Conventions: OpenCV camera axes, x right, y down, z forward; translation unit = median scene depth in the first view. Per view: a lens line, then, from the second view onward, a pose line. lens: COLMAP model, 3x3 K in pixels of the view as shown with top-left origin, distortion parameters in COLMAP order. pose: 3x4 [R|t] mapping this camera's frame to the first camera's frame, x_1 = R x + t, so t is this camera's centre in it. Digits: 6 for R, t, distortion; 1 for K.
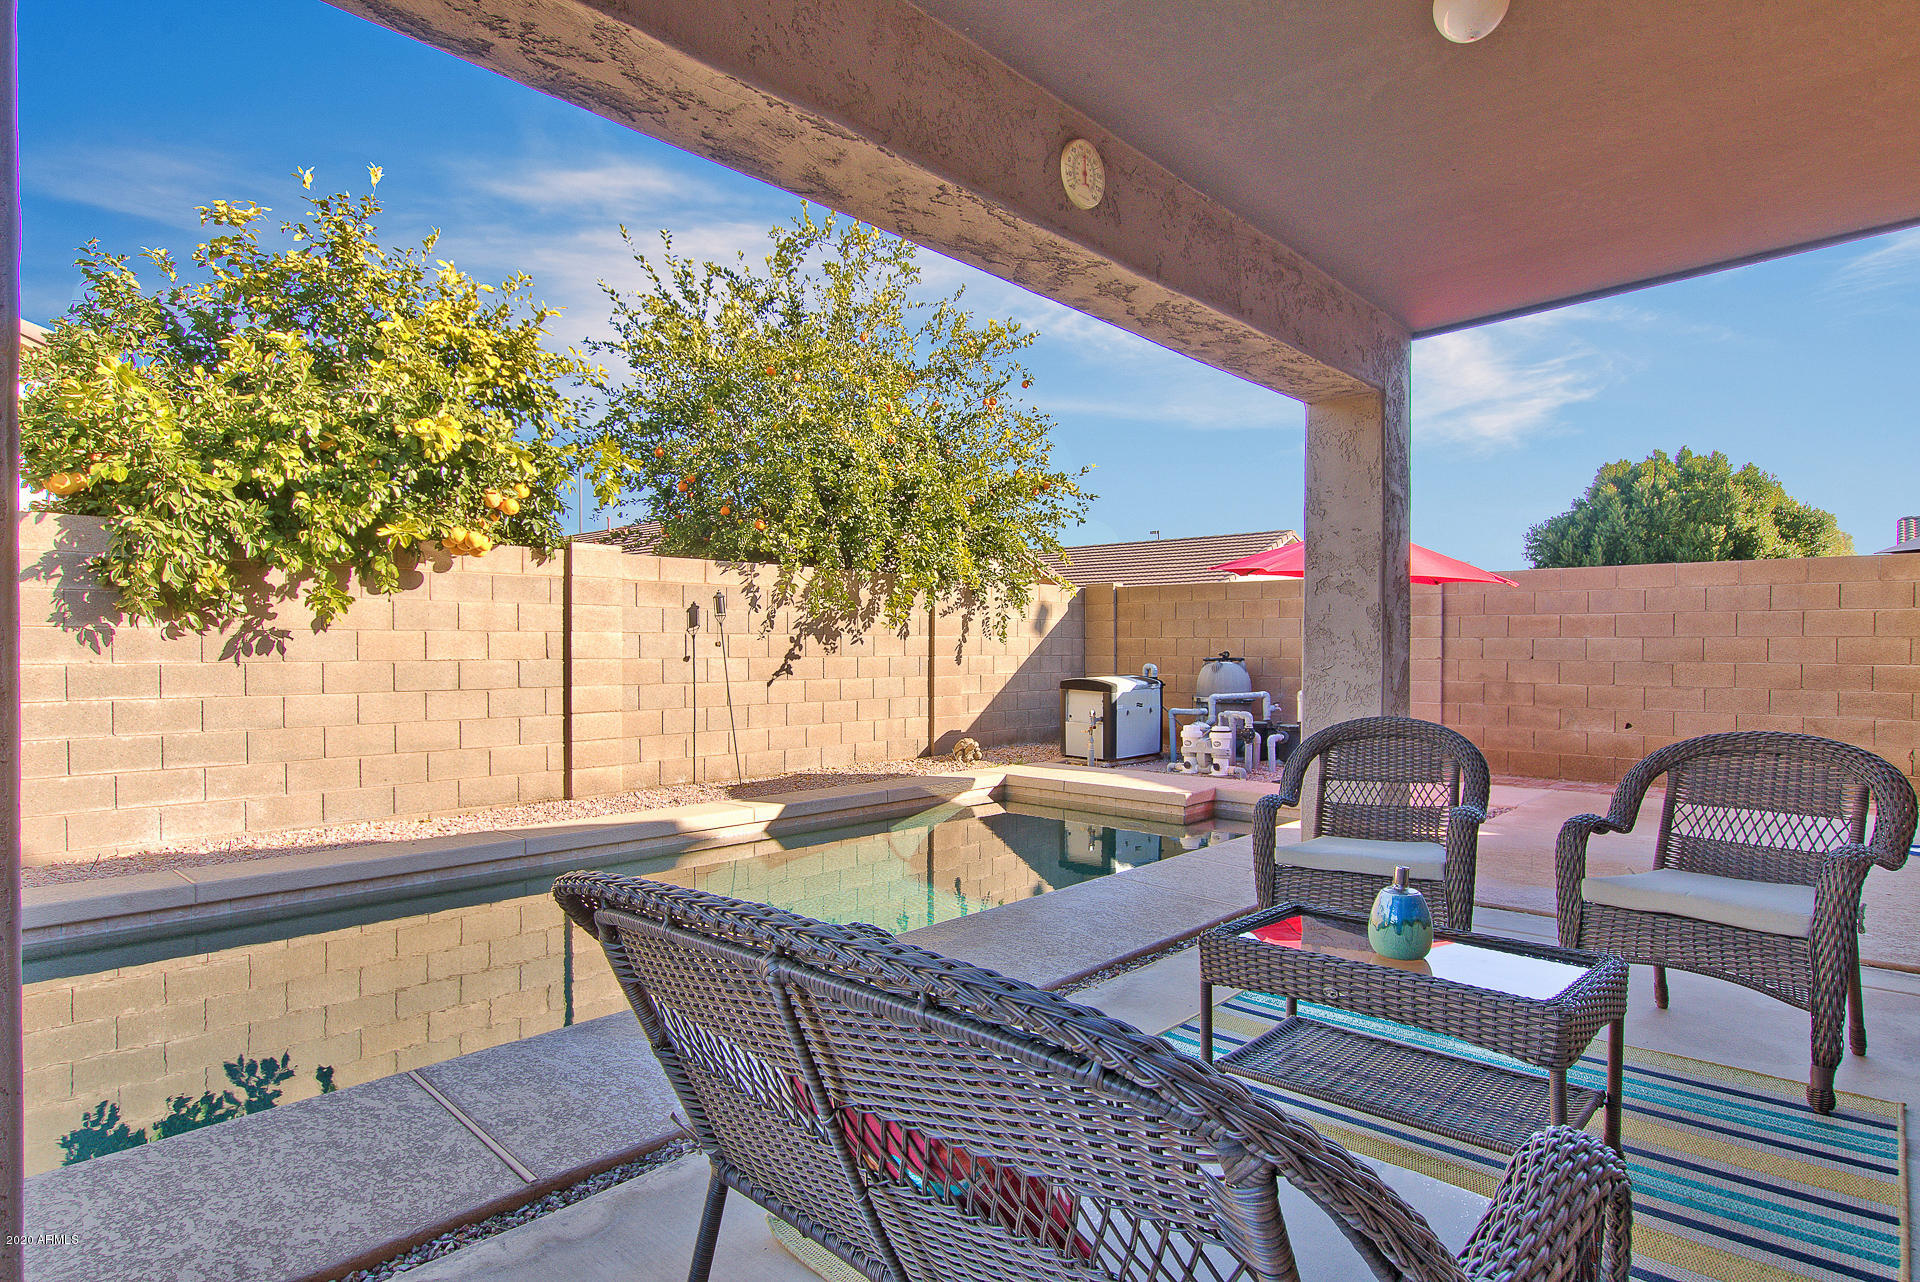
lens RADIAL K [[1034.4, 0, 964.1], [0, 1034.4, 643.3], [0, 0, 1]] dist [-0.004160, -0.000427]
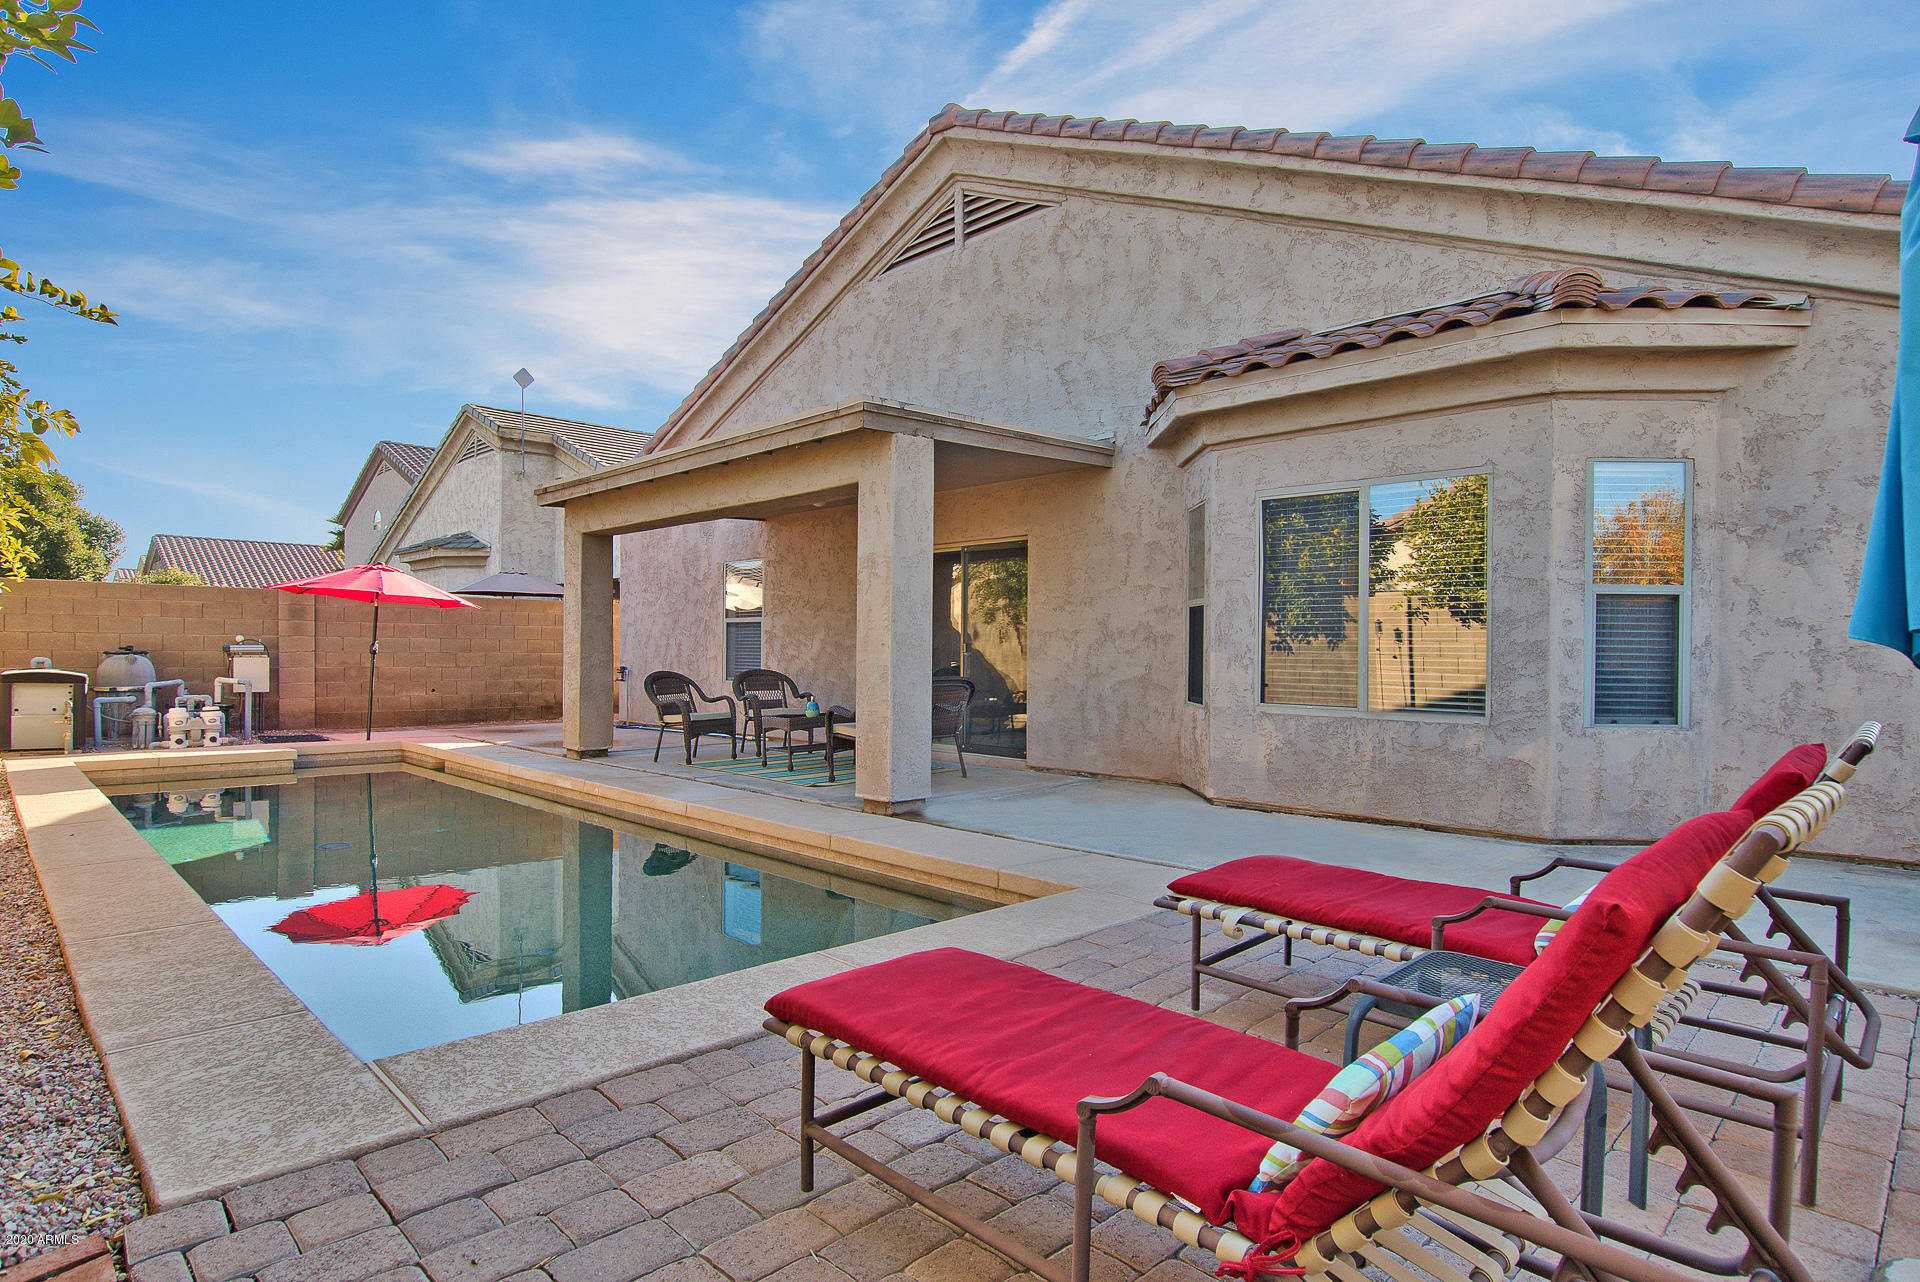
lens RADIAL K [[1034.4, 0, 964.0], [0, 1034.4, 649.2], [0, 0, 1]] dist [-0.004160, -0.000427]
pose [[0.073917, -0.001172, 0.997264, -0.944729], [-0.007367, 0.999971, 0.001721, 0.002441], [-0.997237, -0.007474, 0.073906, -0.000129]]
